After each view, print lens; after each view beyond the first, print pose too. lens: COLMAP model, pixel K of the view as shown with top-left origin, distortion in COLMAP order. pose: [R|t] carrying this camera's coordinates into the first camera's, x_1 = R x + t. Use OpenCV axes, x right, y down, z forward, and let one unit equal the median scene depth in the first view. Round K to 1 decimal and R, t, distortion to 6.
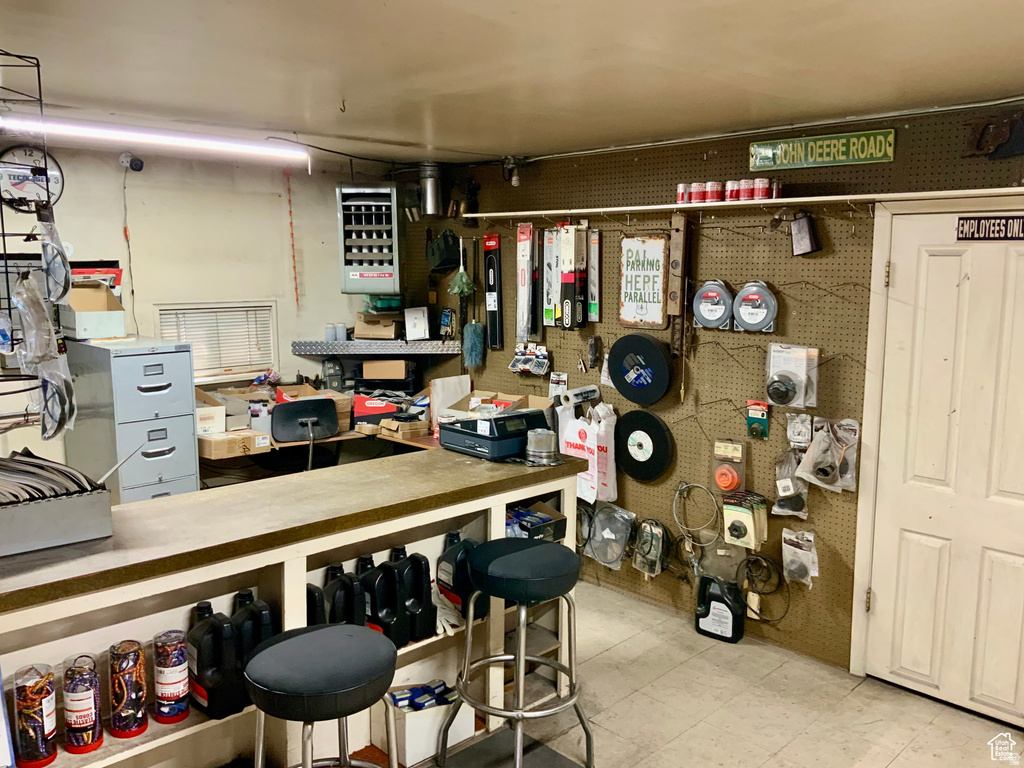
lens RADIAL K [[848.3, 0, 509.0], [0, 848.3, 379.0], [0, 0, 1]] dist [0.079765, -0.149201]
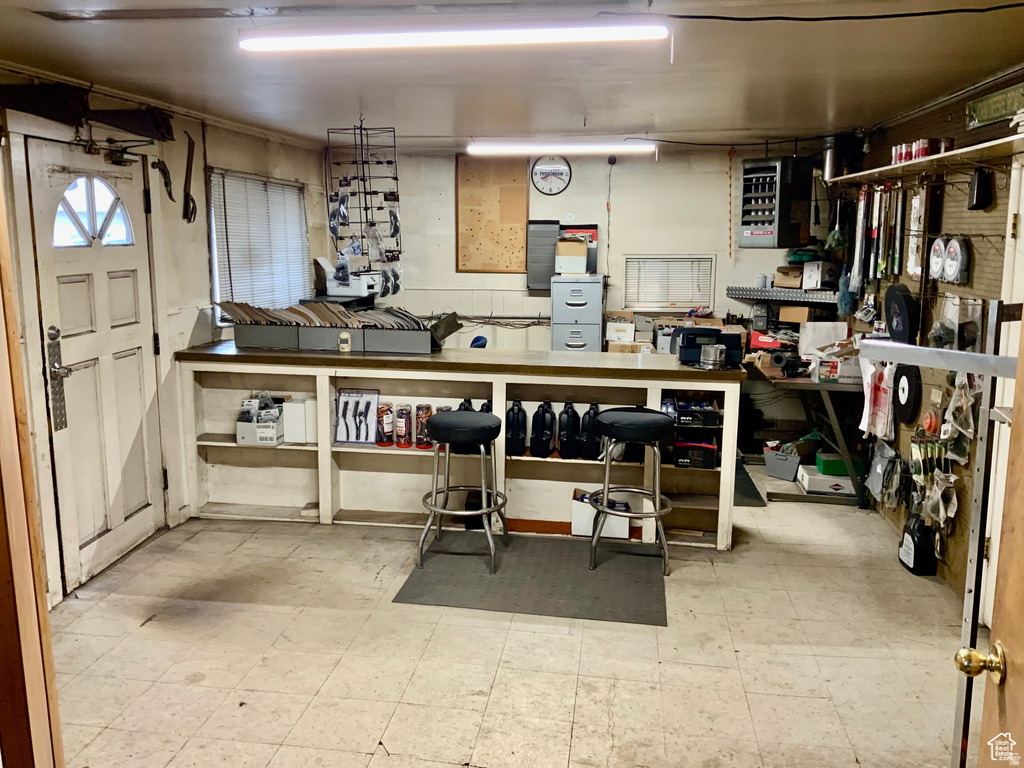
lens RADIAL K [[848.3, 0, 509.4], [0, 848.3, 387.5], [0, 0, 1]] dist [0.079765, -0.149201]
pose [[0.610898, 0.137497, -0.779679, 0.631771], [-0.107792, 0.990078, 0.090143, 0.029003], [0.784337, 0.028975, 0.619657, -0.058295]]
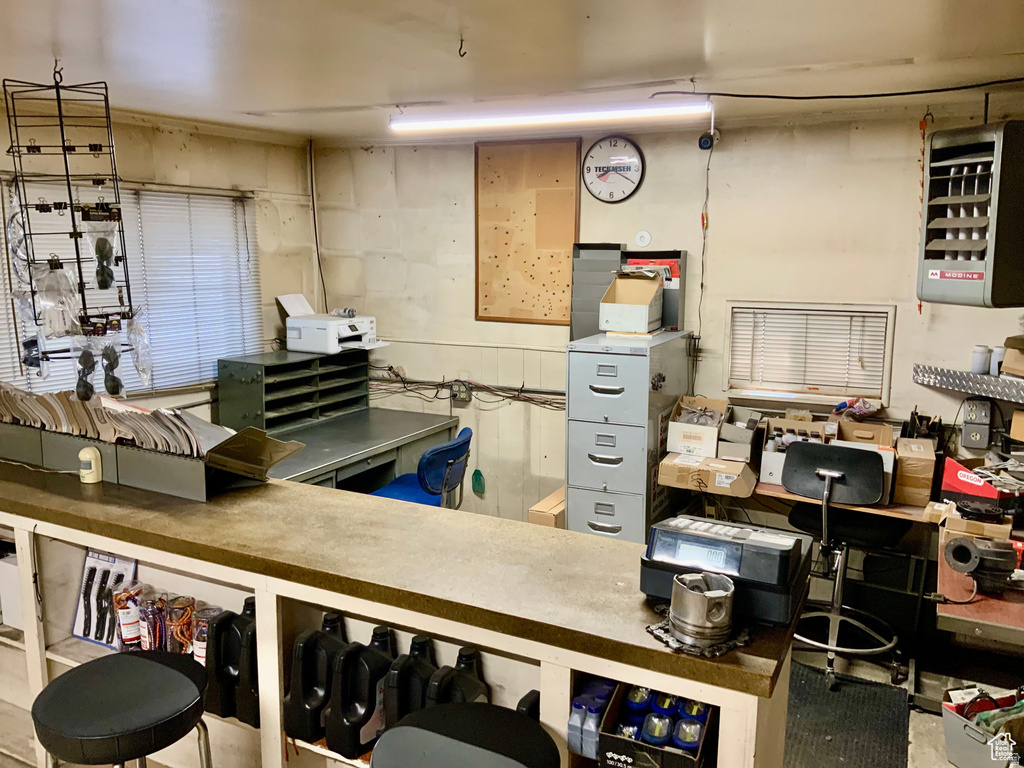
lens RADIAL K [[848.3, 0, 513.7], [0, 848.3, 377.6], [0, 0, 1]] dist [0.079765, -0.149201]
pose [[0.329183, 0.148789, -0.932470, 0.337432], [-0.131825, 0.985078, 0.110647, -0.075460], [0.935019, 0.086499, 0.343885, 0.488964]]
